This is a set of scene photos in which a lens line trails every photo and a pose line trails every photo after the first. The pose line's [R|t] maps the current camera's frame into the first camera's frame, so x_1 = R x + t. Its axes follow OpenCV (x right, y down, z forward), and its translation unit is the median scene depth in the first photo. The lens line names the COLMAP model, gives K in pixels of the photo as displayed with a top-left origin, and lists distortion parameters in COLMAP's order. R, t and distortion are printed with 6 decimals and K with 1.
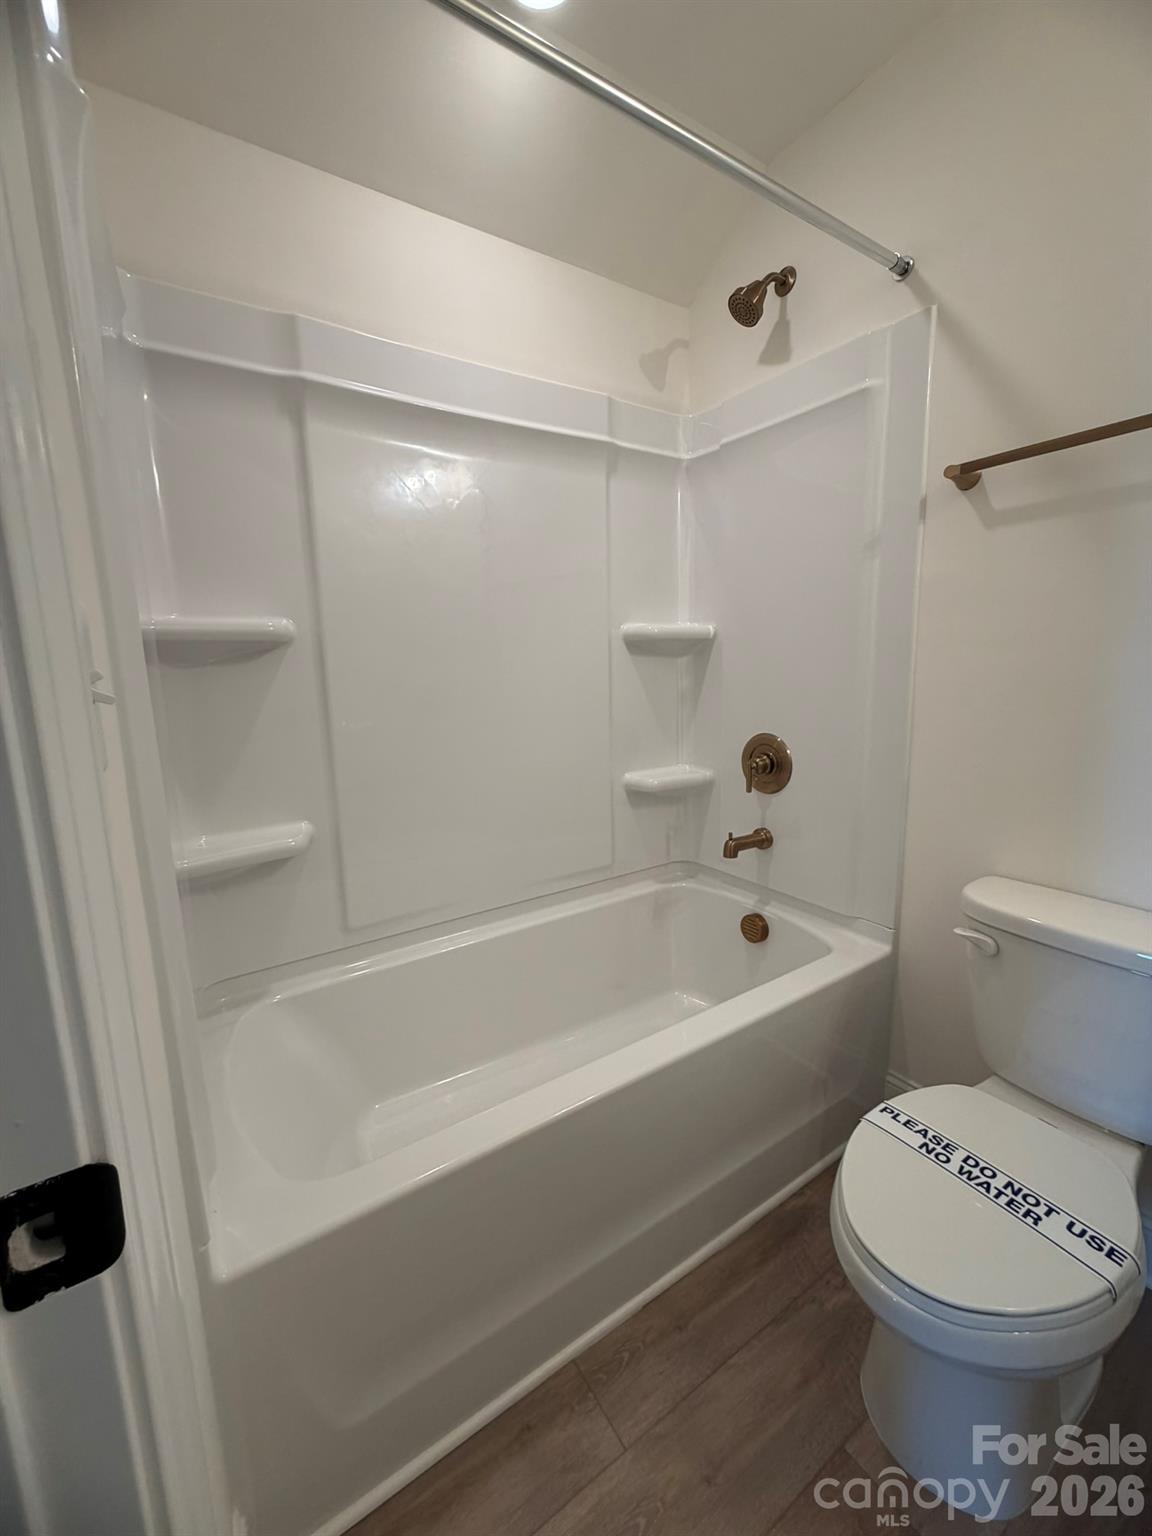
lens RADIAL K [[612.5, 0, 583.0], [0, 612.5, 762.3], [0, 0, 1]] dist [0.001470, -0.000881]
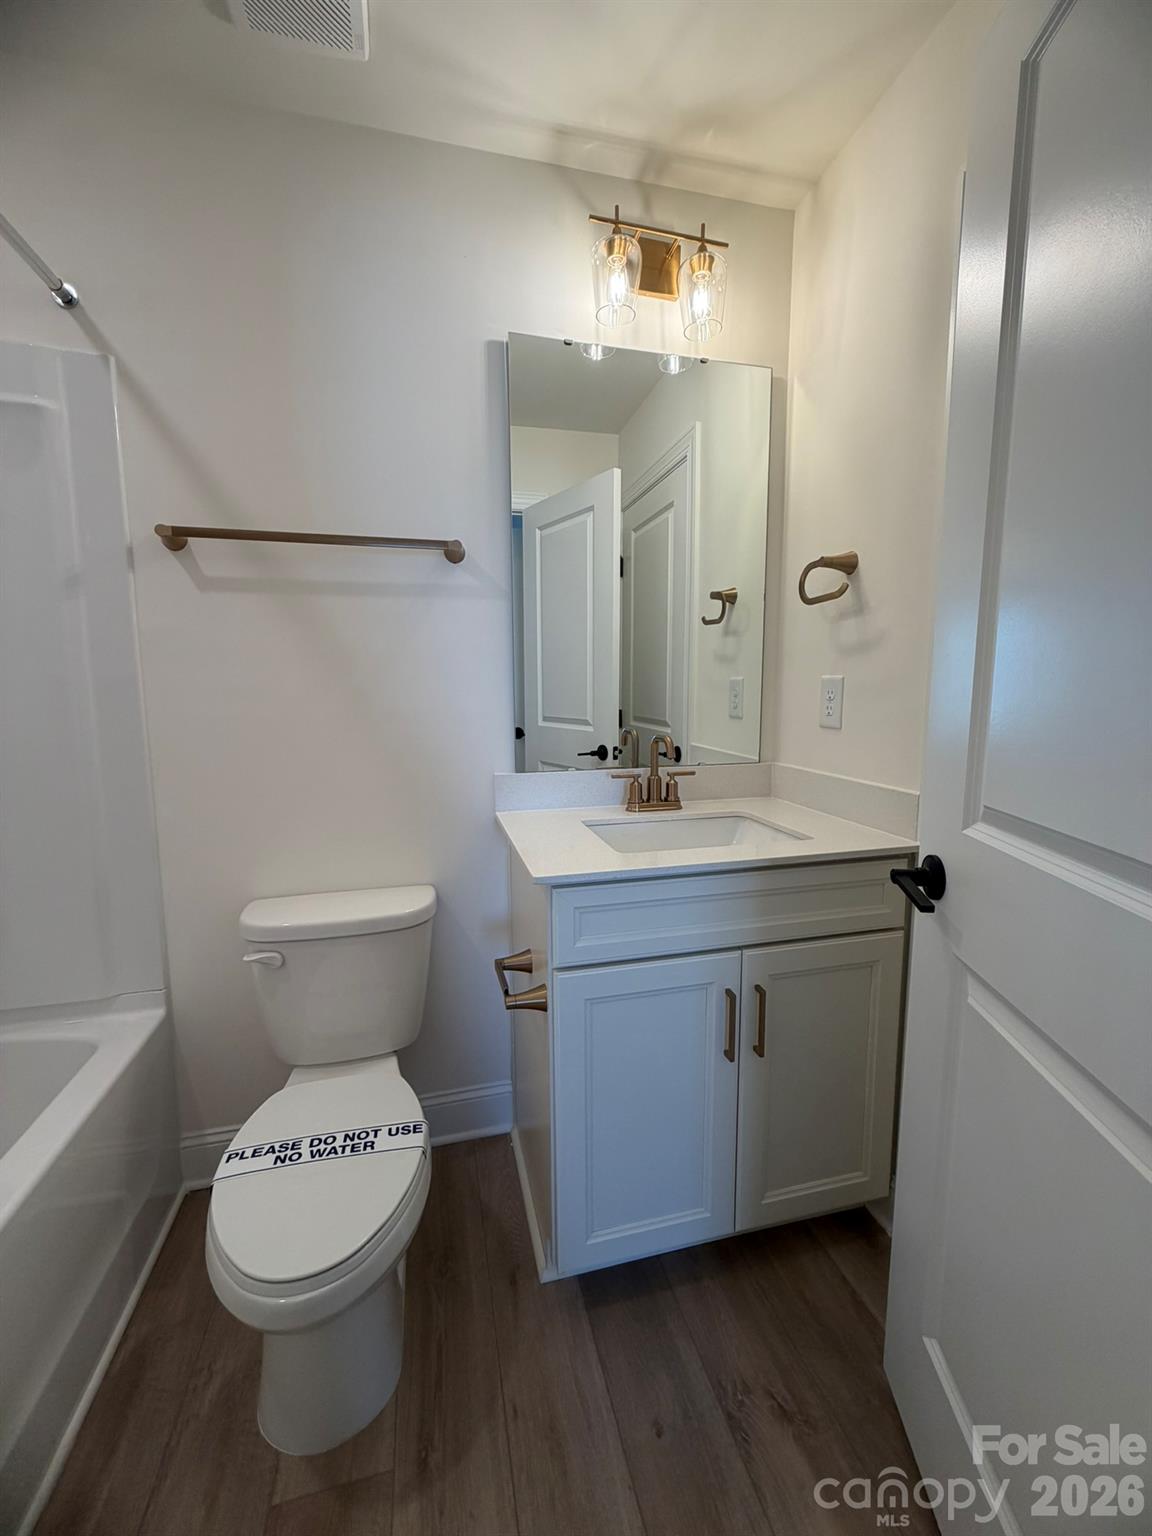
lens RADIAL K [[612.5, 0, 567.4], [0, 612.5, 764.6], [0, 0, 1]] dist [0.001470, -0.000881]
pose [[0.334482, -0.096312, 0.937468, -0.204987], [0.150326, 0.987480, 0.047815, -0.034034], [-0.930335, 0.124932, 0.344773, 0.062014]]
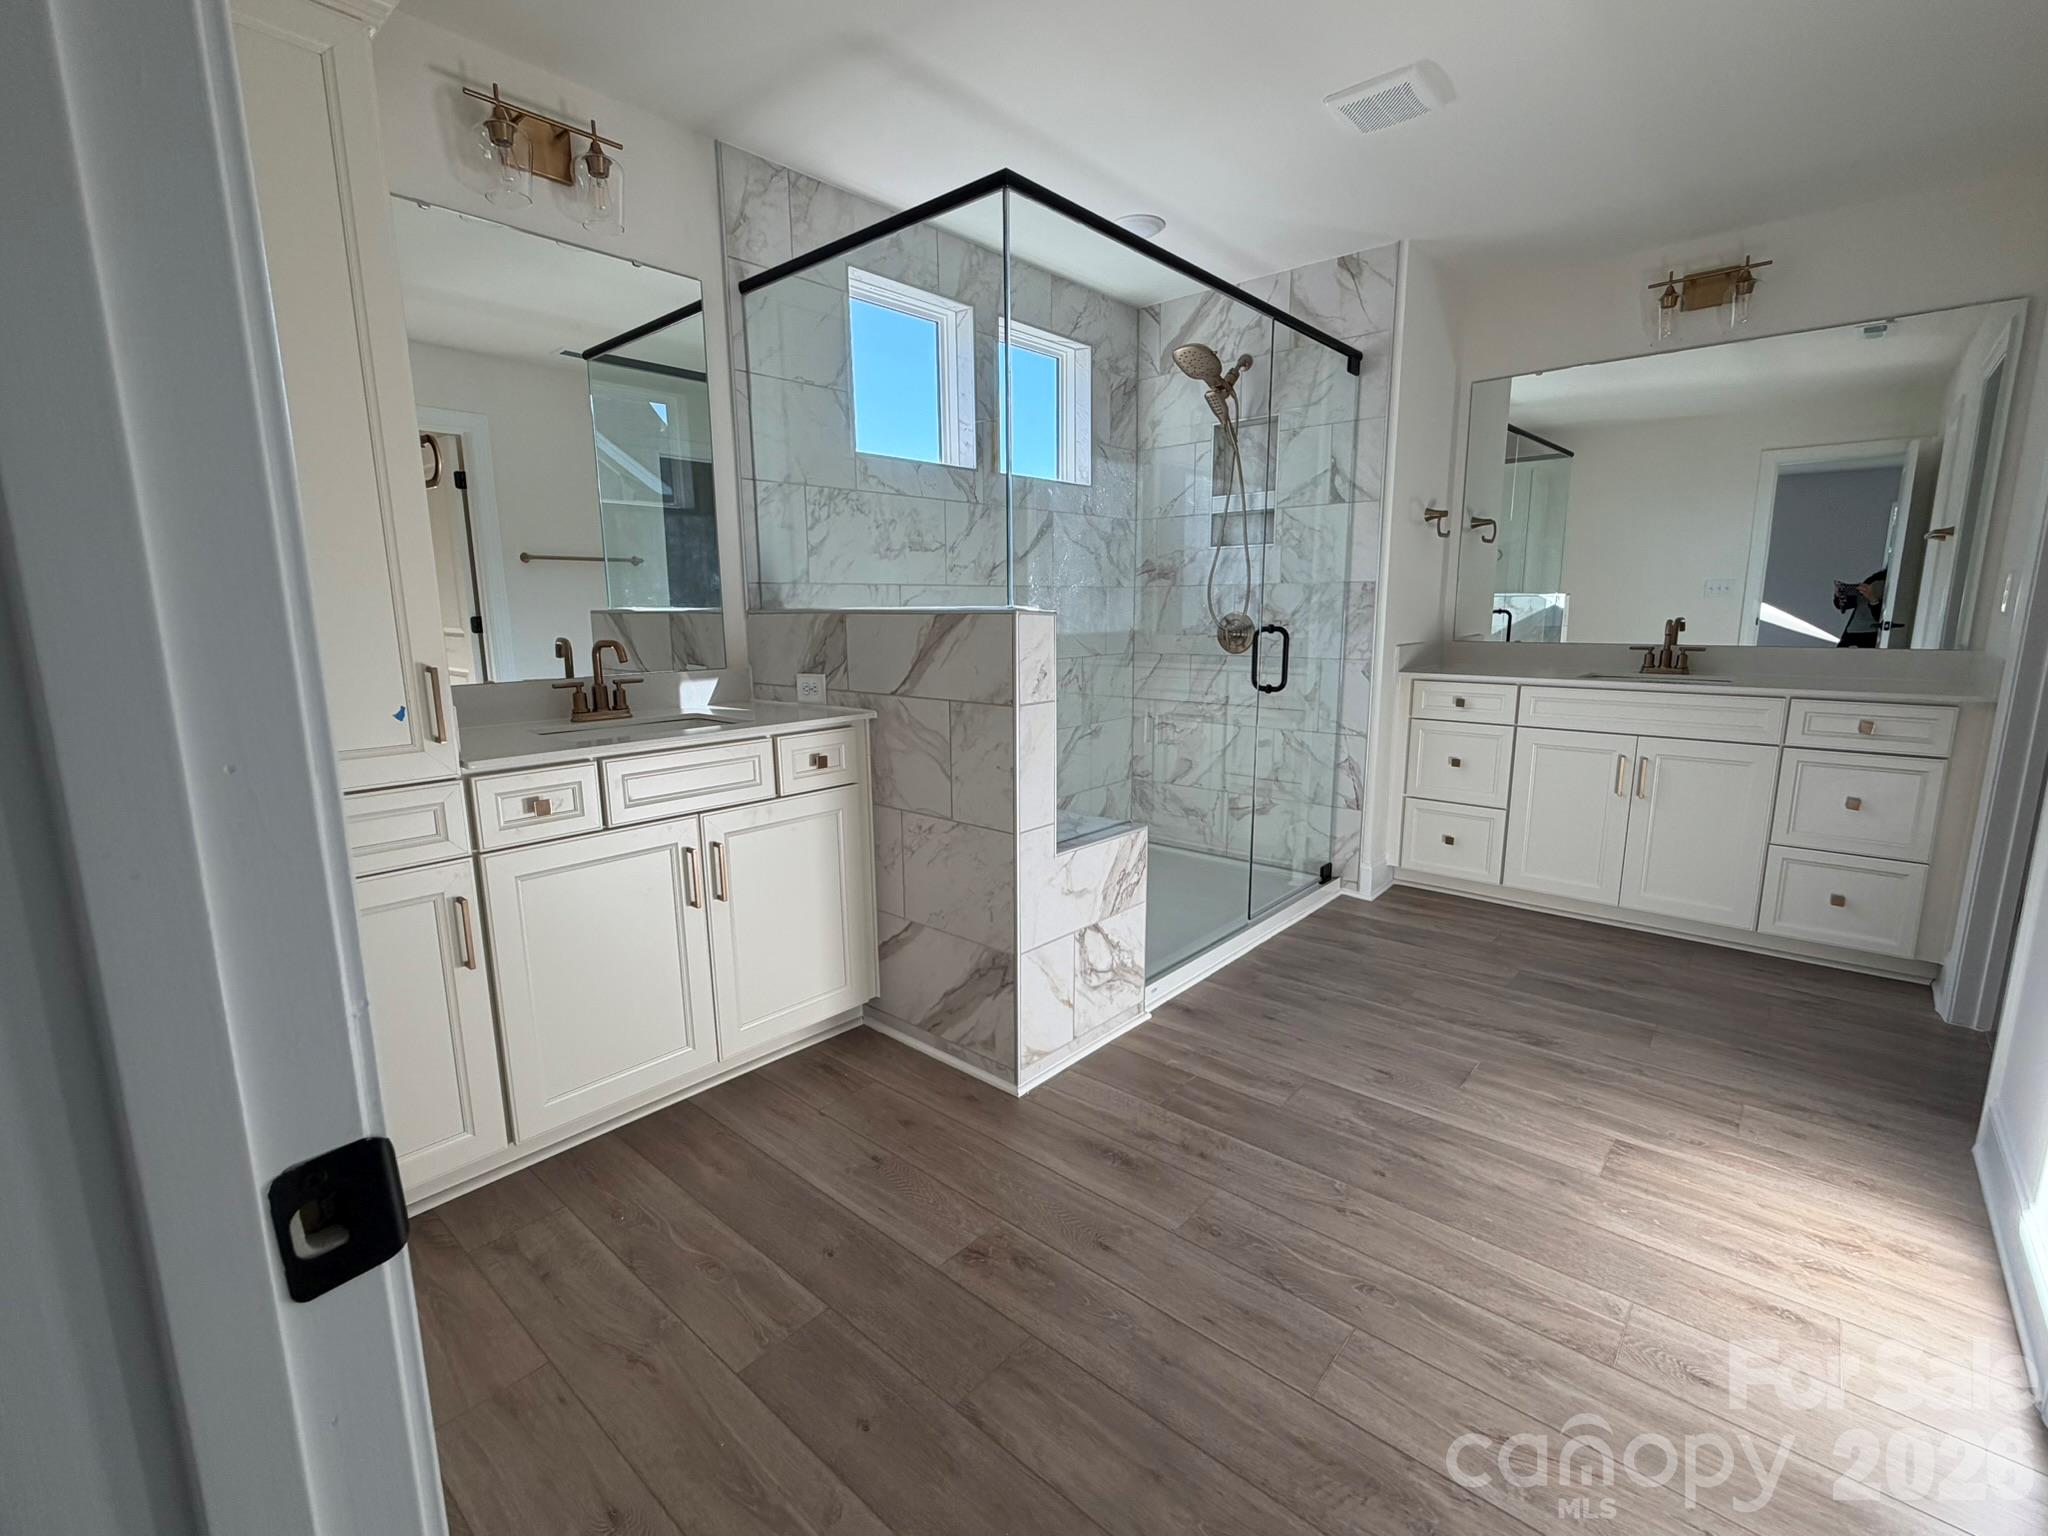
lens RADIAL K [[902.0, 0, 1017.5], [0, 902.0, 768.3], [0, 0, 1]] dist [0.001123, -0.001773]
pose [[-0.254248, -0.156601, 0.954376, -1.057807], [0.166368, 0.965012, 0.202667, 0.017888], [-0.952722, 0.210305, -0.219299, -0.050552]]
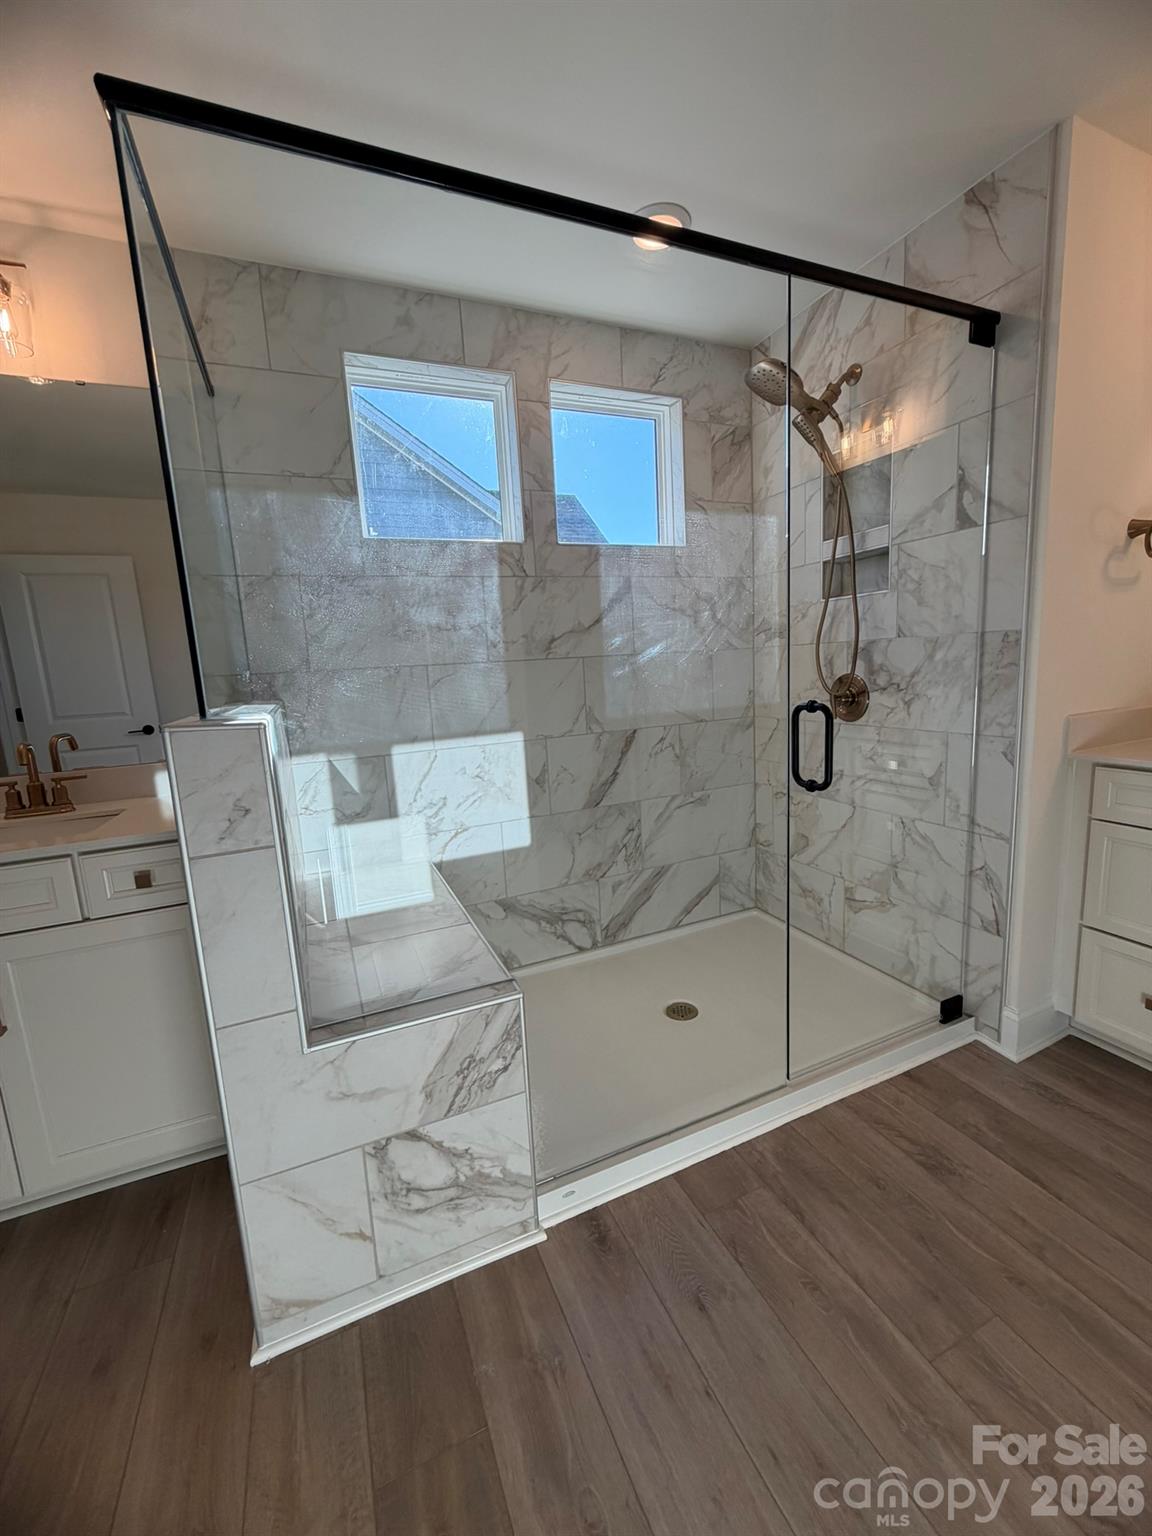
lens RADIAL K [[612.5, 0, 572.5], [0, 612.5, 762.2], [0, 0, 1]] dist [0.001470, -0.000881]
pose [[0.175081, -0.151286, 0.972861, -0.013164], [0.206923, 0.971708, 0.113868, 0.147980], [-0.962564, 0.181372, 0.201432, -1.228972]]
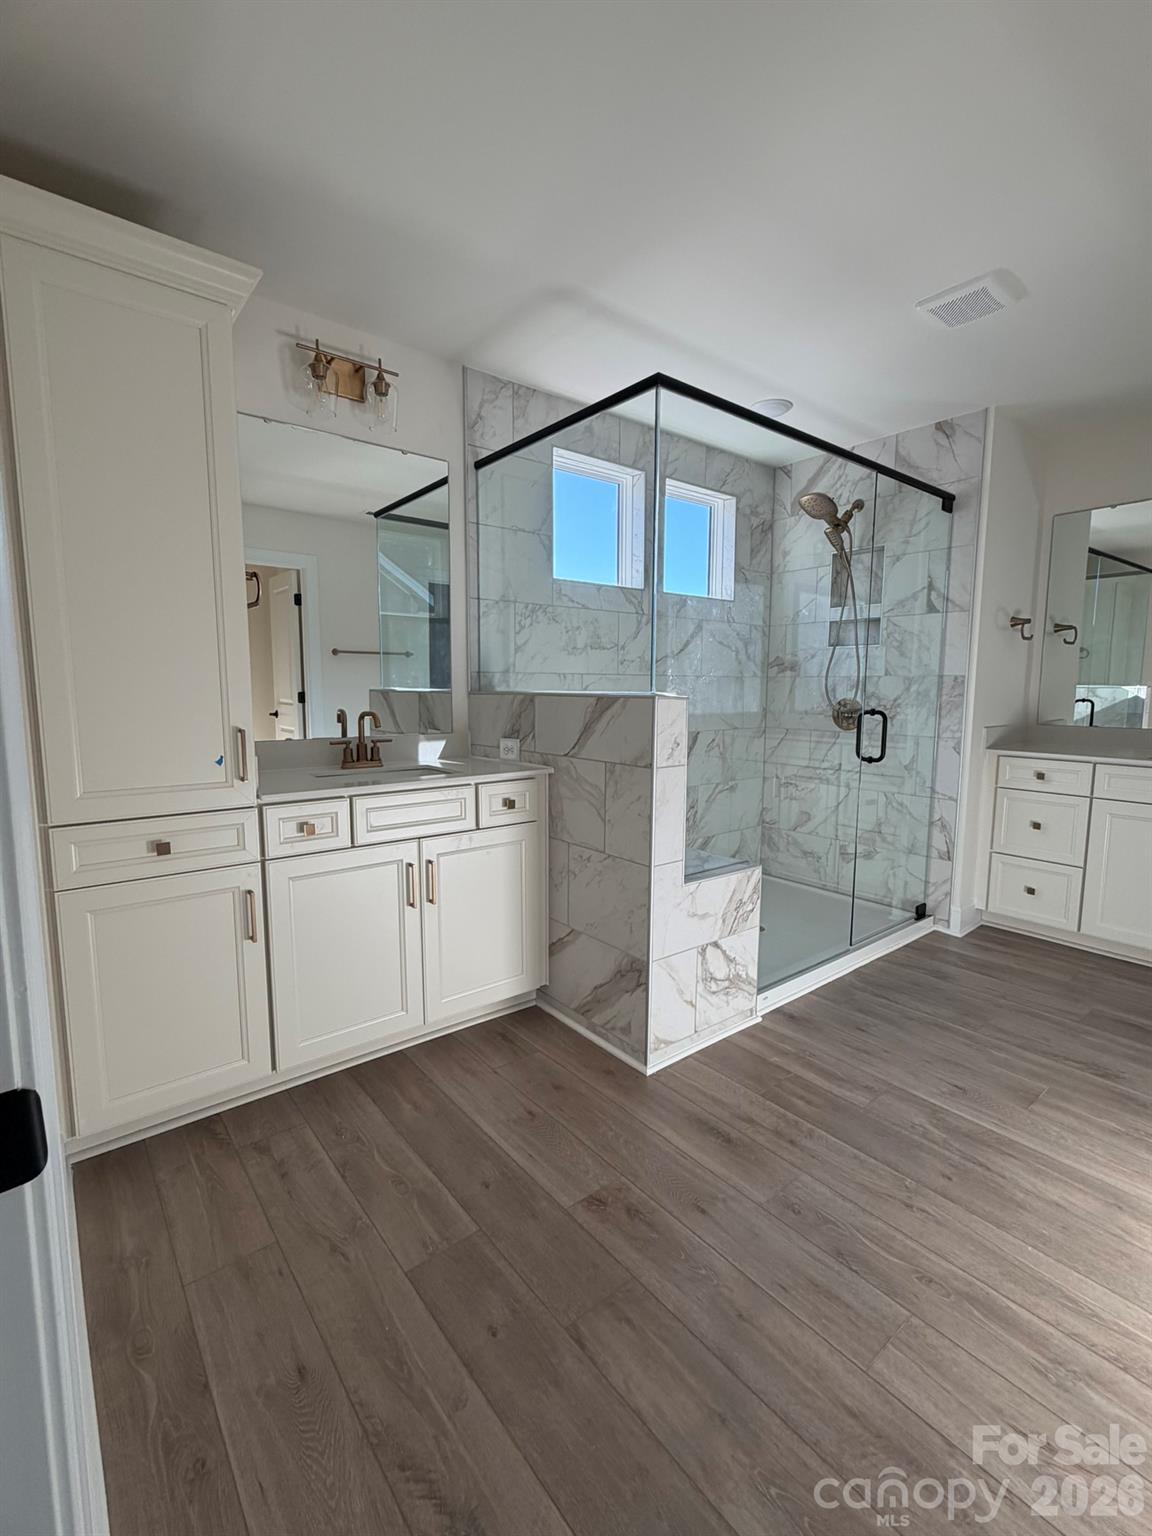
lens RADIAL K [[676.5, 0, 574.8], [0, 676.5, 765.5], [0, 0, 1]] dist [0.001123, -0.001773]
pose [[-0.087567, -0.101645, 0.990959, -1.046529], [0.155203, 0.981241, 0.114363, 0.021238], [-0.983994, 0.163815, -0.070148, -0.146662]]
